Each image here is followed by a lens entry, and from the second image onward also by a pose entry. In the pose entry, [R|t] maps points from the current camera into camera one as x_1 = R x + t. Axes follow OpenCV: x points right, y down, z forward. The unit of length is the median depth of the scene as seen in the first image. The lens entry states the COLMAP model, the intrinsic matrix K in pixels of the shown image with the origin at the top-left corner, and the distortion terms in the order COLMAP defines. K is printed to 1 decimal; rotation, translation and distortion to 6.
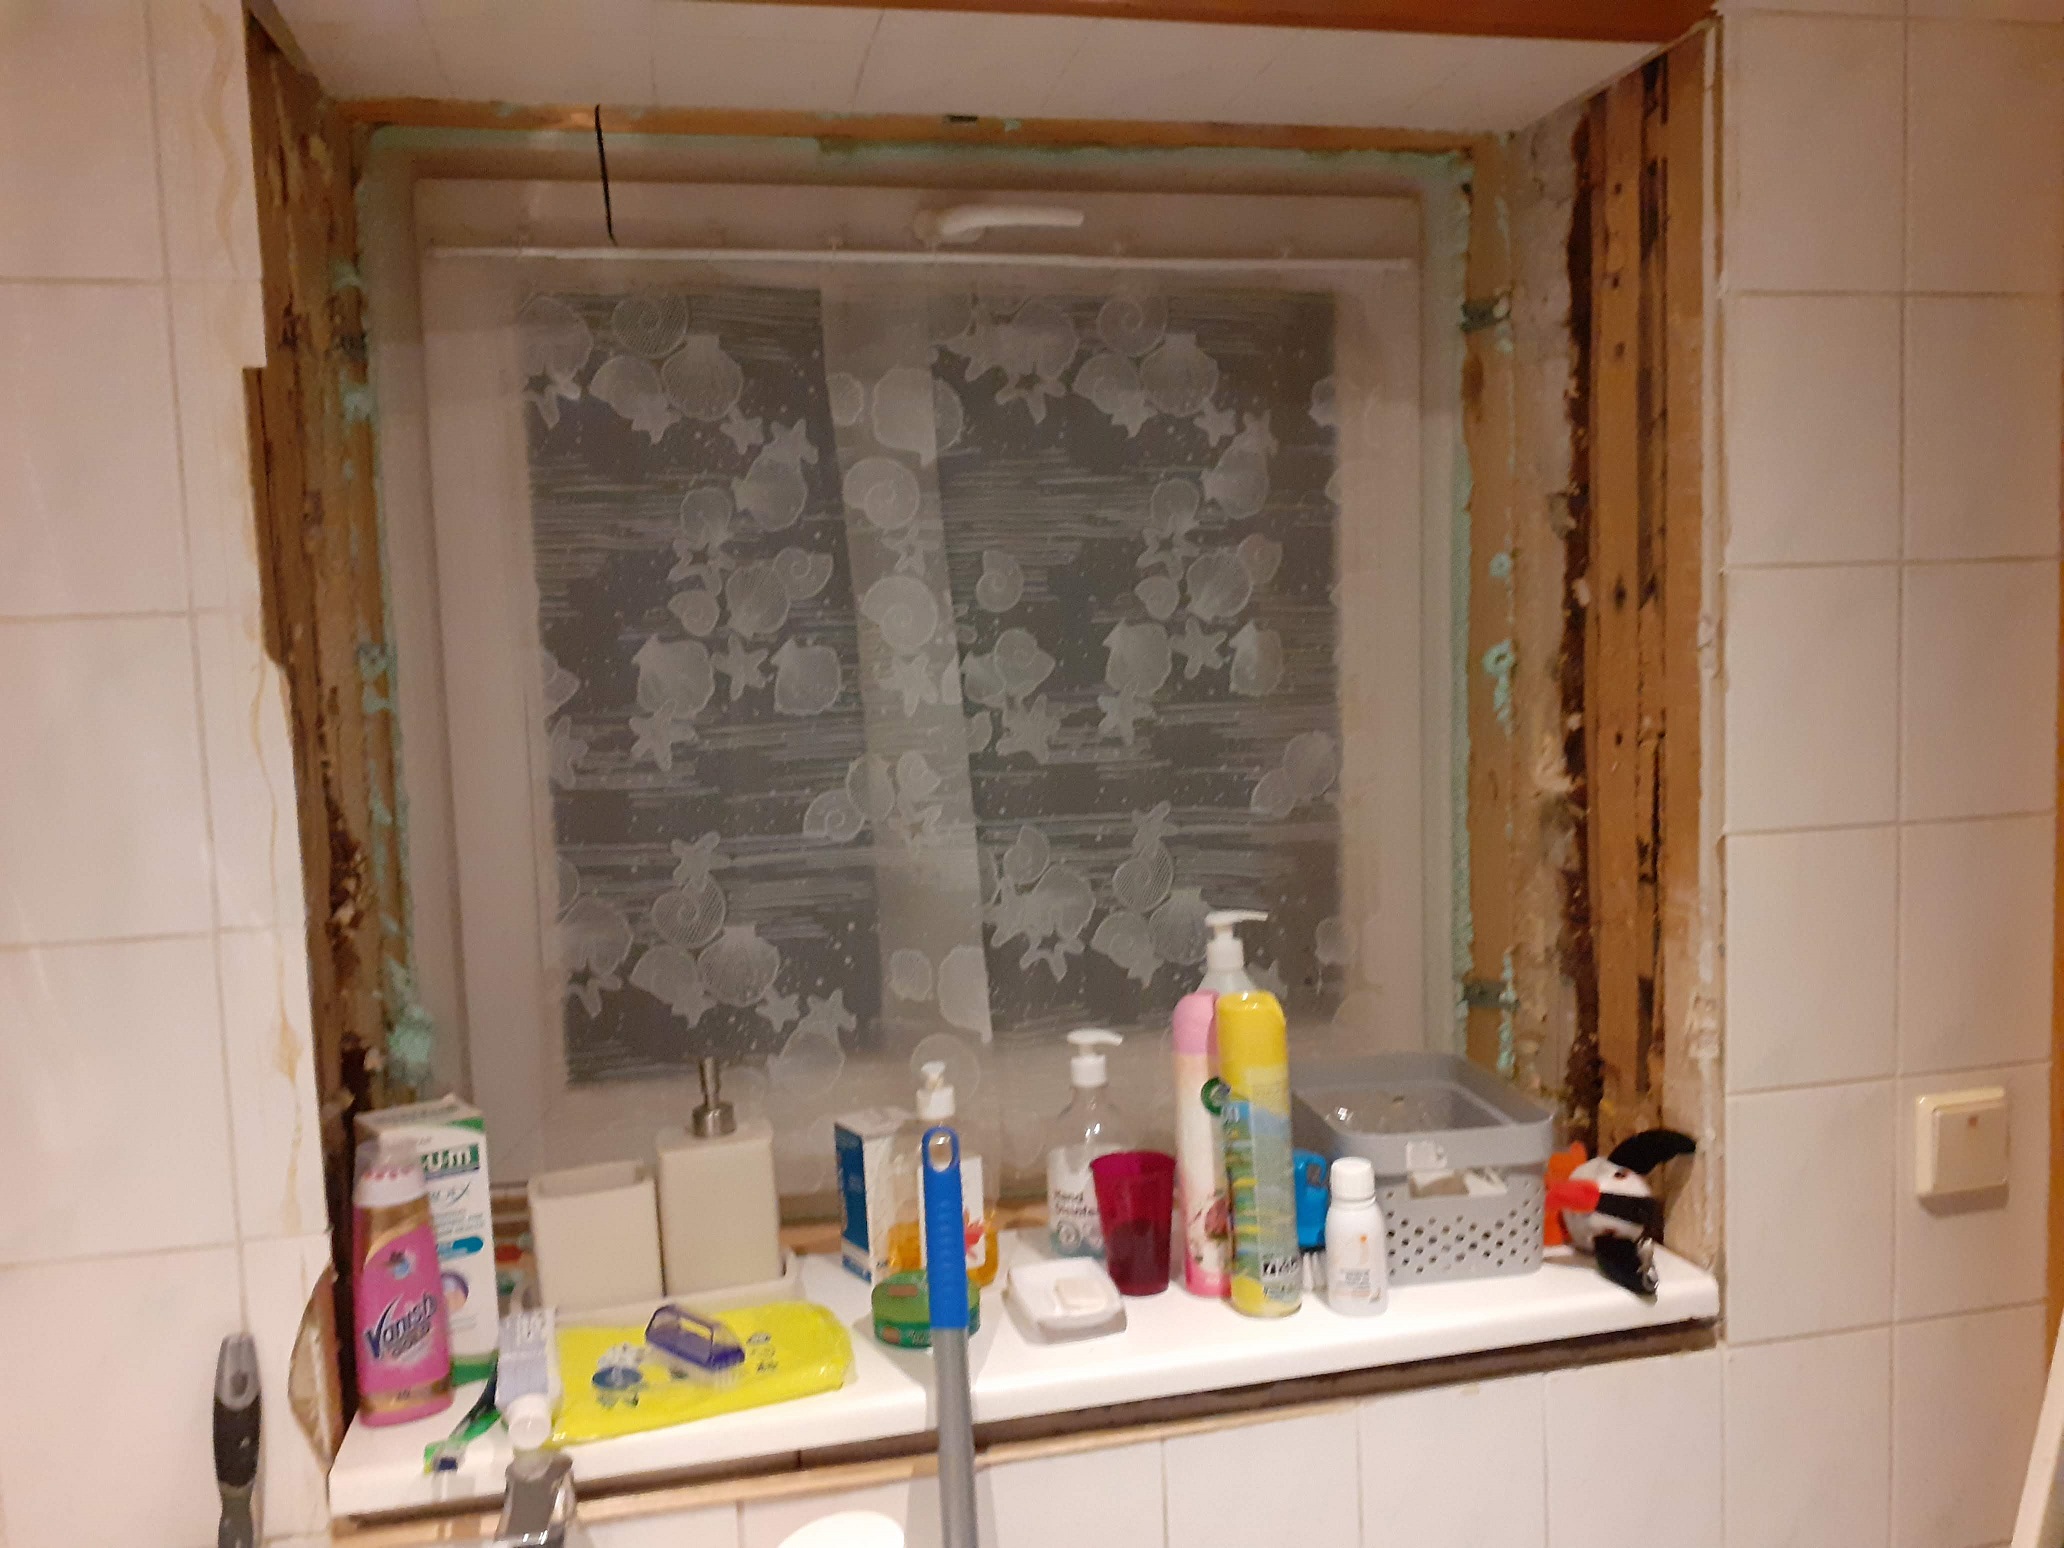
lens RADIAL K [[1658.6, 0, 1018.4], [0, 1658.6, 755.0], [0, 0, 1]] dist [0.069472, -0.101427]
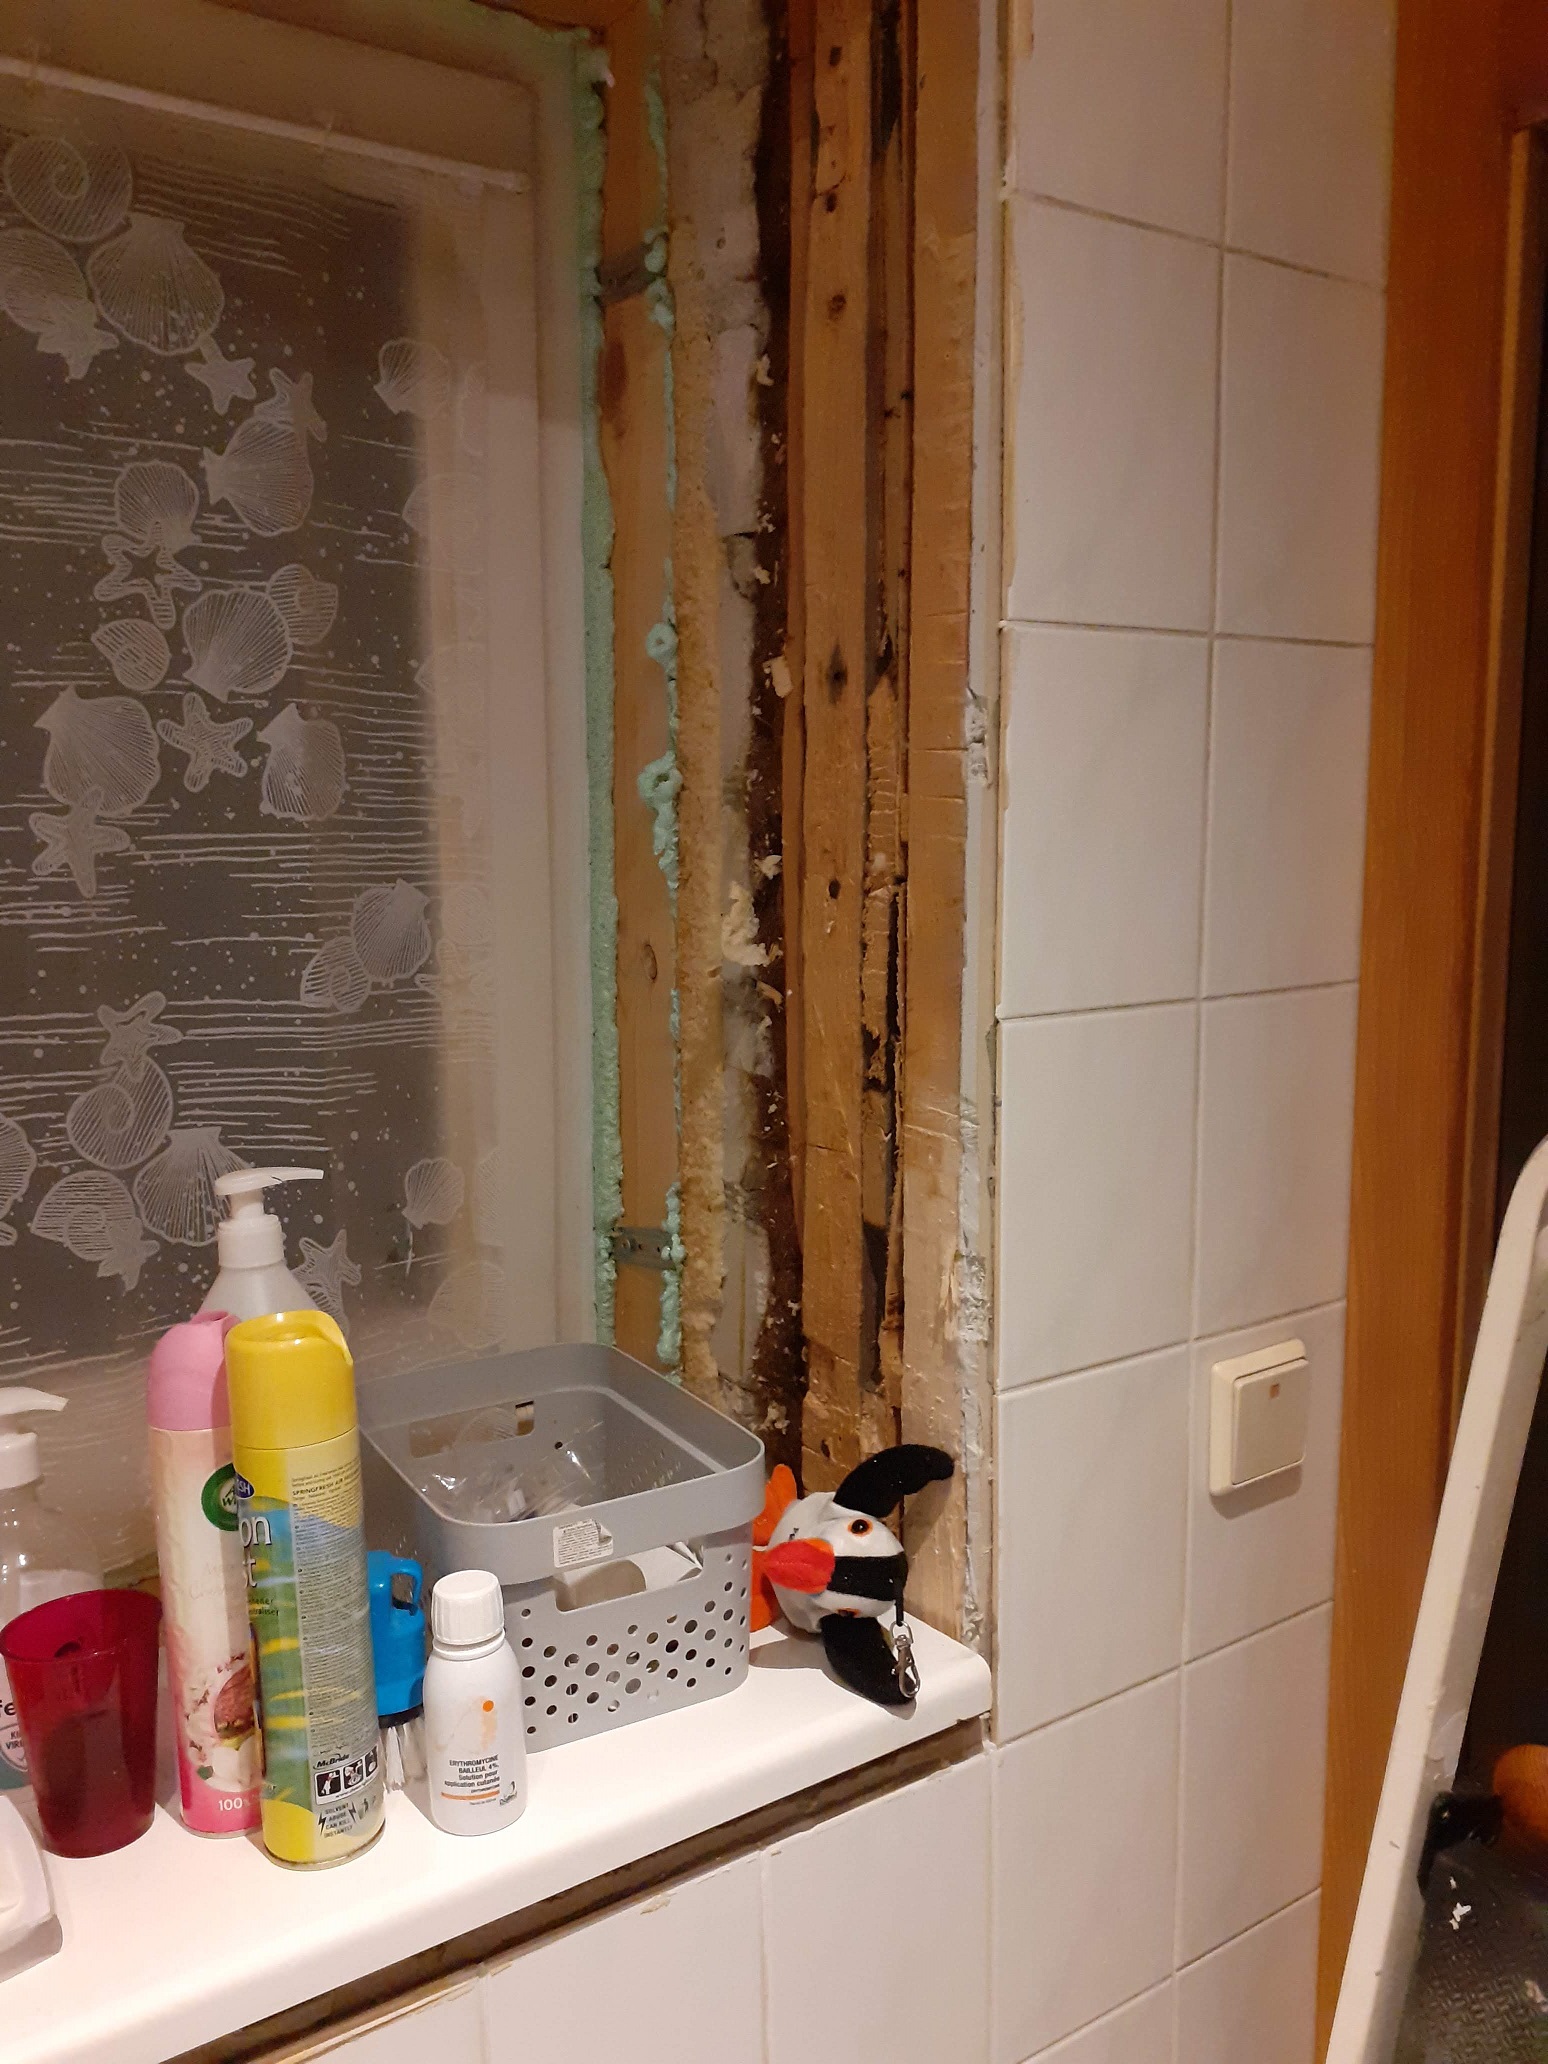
lens RADIAL K [[1658.6, 0, 772.2], [0, 1658.6, 1026.2], [0, 0, 1]] dist [0.069472, -0.101427]
pose [[0.922266, -0.024190, 0.385798, 0.064990], [0.007444, 0.998966, 0.044841, 0.016910], [-0.386484, -0.038483, 0.921493, 0.361654]]
